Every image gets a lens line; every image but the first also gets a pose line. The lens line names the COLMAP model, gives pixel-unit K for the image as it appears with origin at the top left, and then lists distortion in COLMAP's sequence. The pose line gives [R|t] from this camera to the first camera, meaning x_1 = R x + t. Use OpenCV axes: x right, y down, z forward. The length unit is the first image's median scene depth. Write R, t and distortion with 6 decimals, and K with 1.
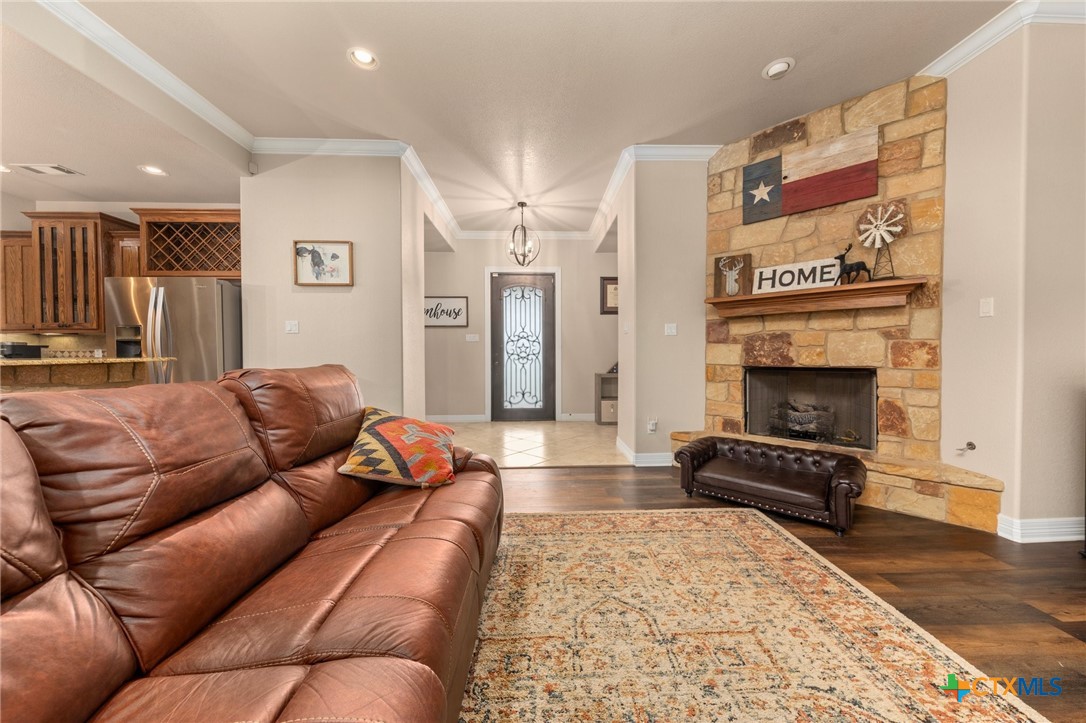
lens RADIAL K [[373.8, 0, 549.4], [0, 373.8, 359.7], [0, 0, 1]] dist [0.015705, -0.006234]
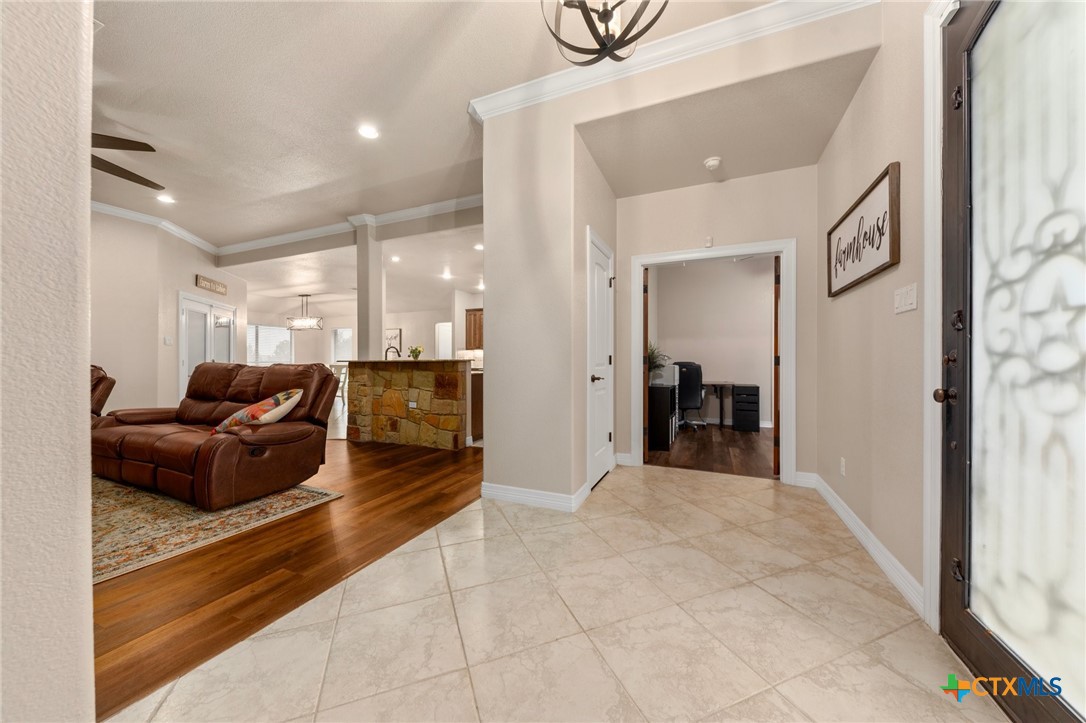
lens RADIAL K [[373.8, 0, 549.4], [0, 373.8, 359.7], [0, 0, 1]] dist [0.015705, -0.006234]
pose [[-0.432262, 0.002963, -0.901743, 0.321450], [-0.013085, 0.999869, 0.009558, -0.020821], [0.901653, 0.015931, -0.432166, 1.655464]]
